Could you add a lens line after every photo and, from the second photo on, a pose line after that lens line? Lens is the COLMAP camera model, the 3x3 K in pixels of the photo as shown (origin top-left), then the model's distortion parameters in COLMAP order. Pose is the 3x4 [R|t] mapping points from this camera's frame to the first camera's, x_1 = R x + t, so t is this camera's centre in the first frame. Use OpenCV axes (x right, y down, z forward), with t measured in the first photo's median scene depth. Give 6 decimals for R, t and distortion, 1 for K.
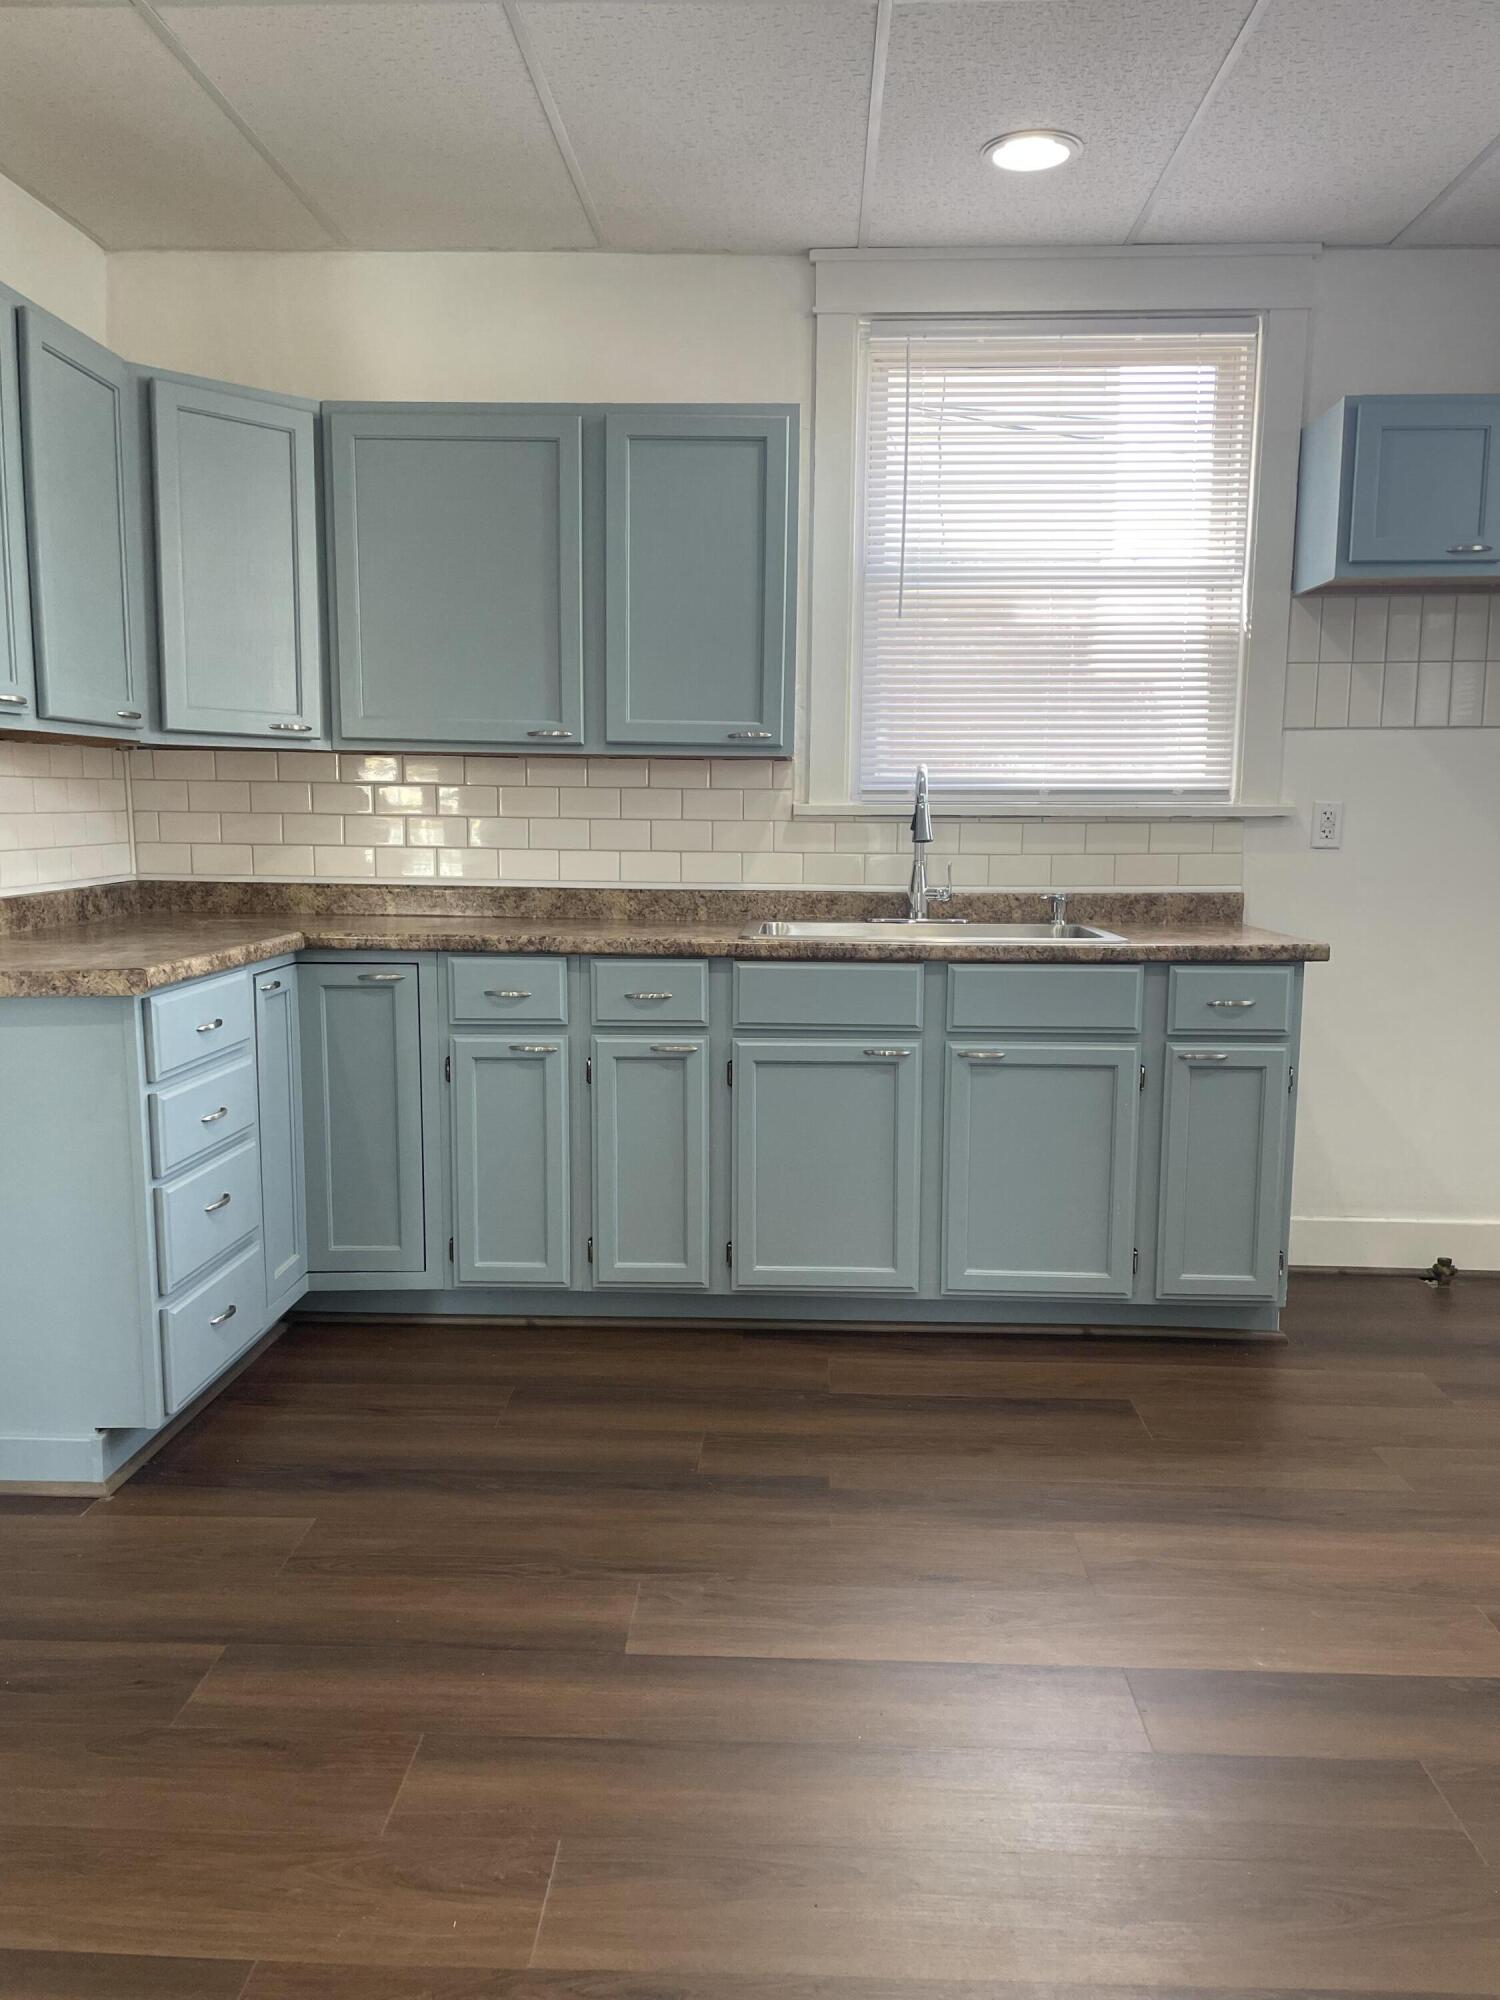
lens RADIAL K [[1549.0, 0, 745.2], [0, 1549.0, 1038.9], [0, 0, 1]] dist [0.139521, -0.210305]
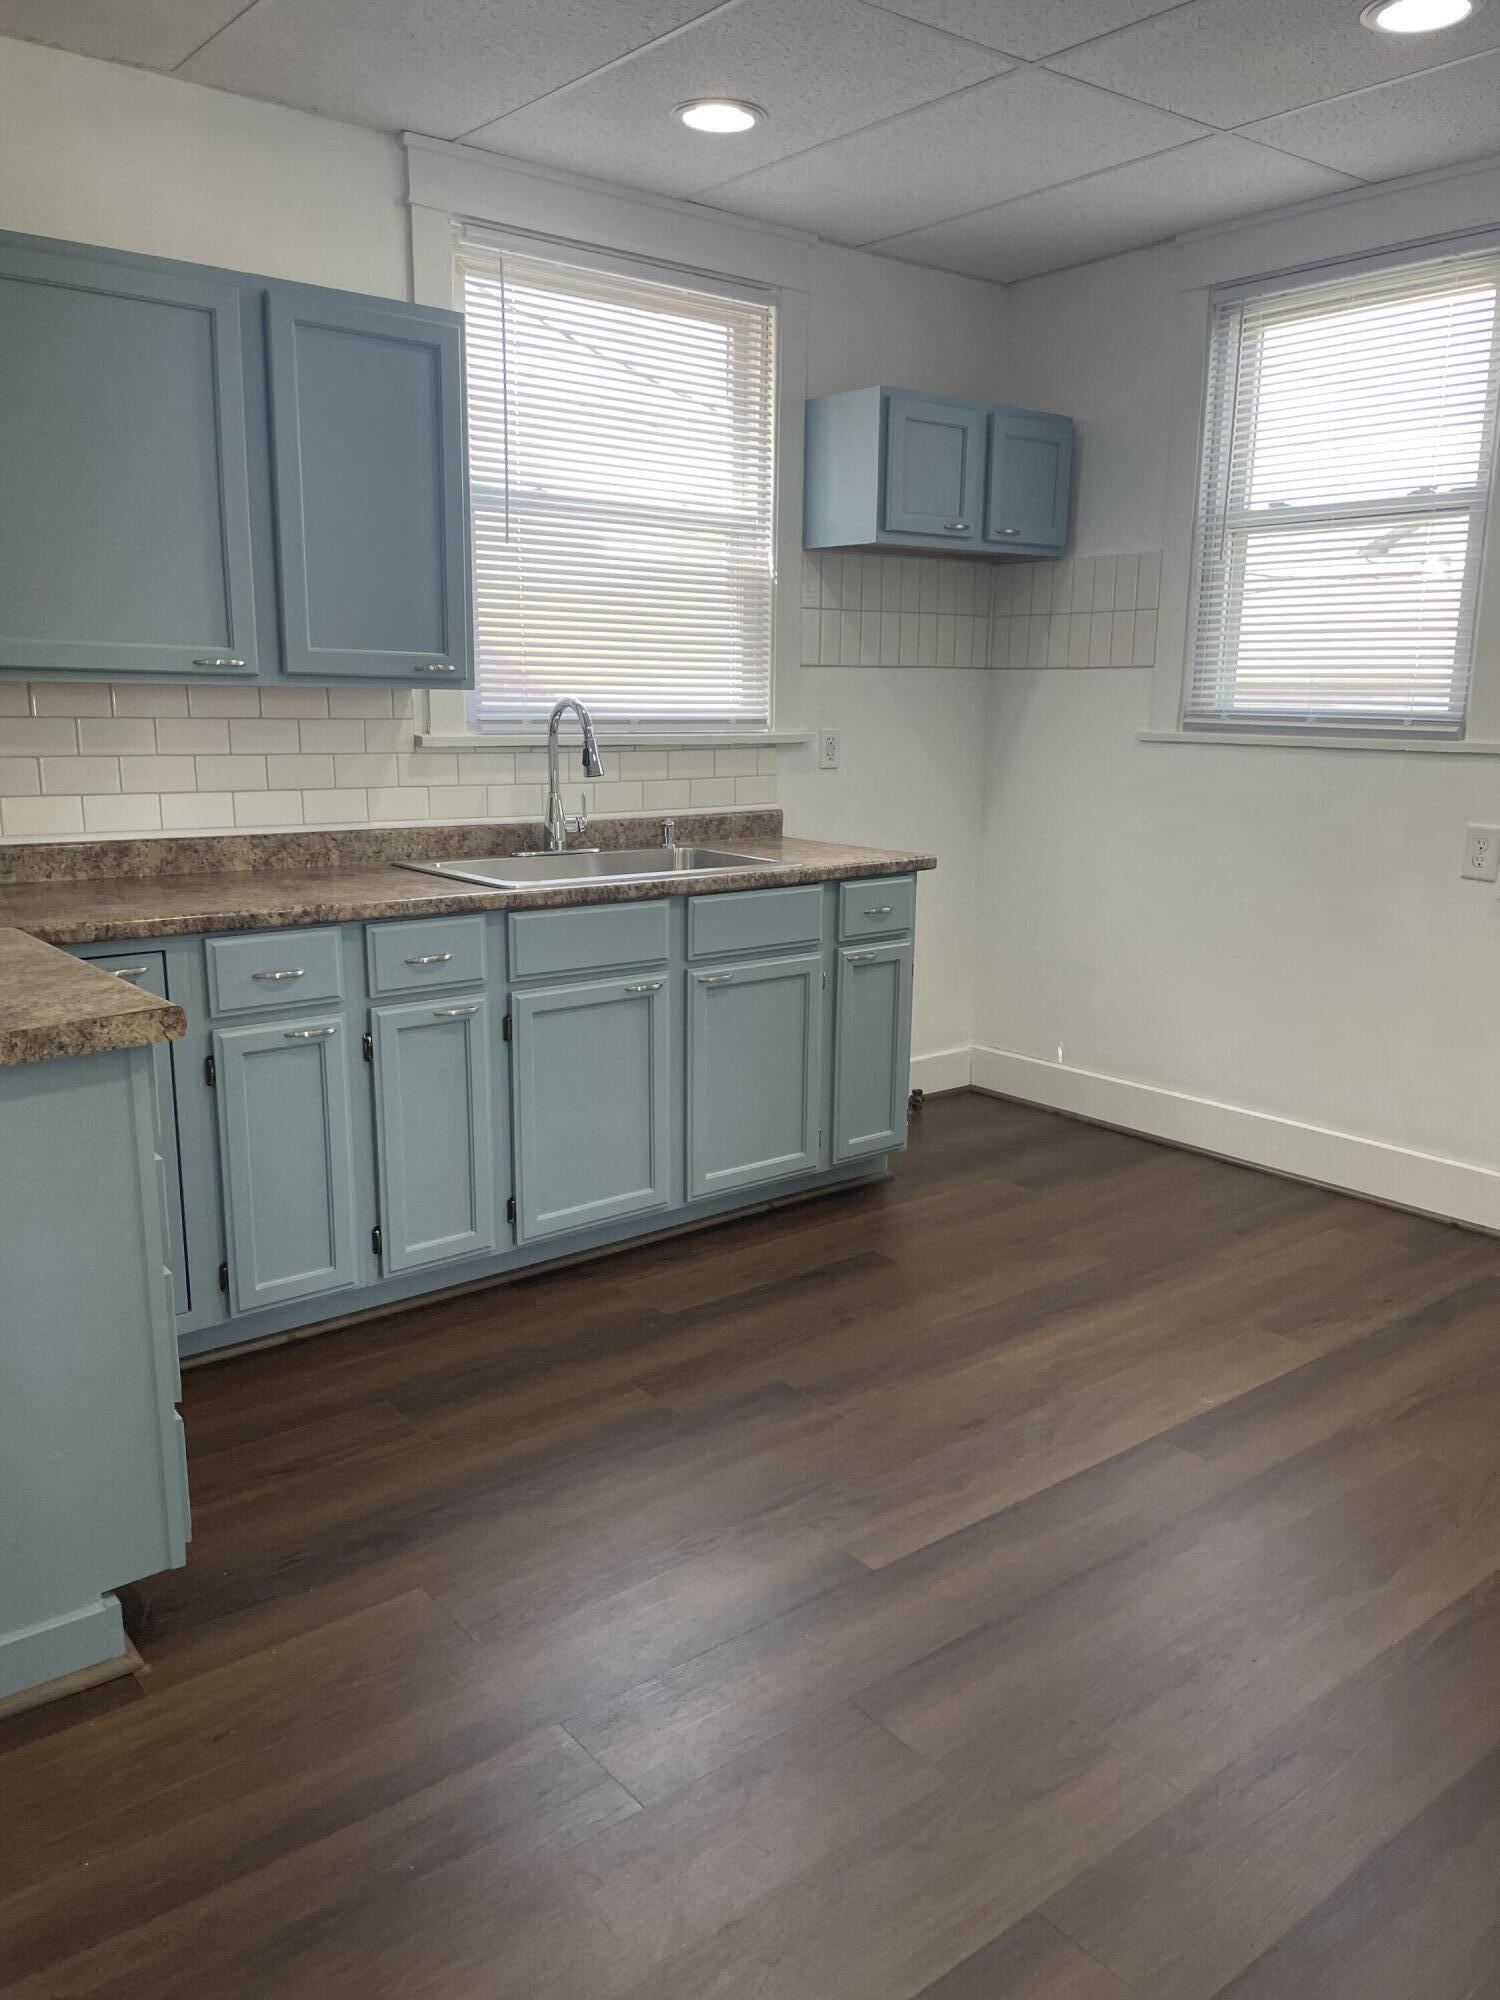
lens RADIAL K [[1549.0, 0, 745.2], [0, 1549.0, 1038.9], [0, 0, 1]] dist [0.139521, -0.210305]
pose [[0.740260, -0.148675, 0.655675, -0.535061], [0.089550, 0.988357, 0.123009, -0.077177], [-0.666330, -0.032343, 0.744955, 0.174469]]
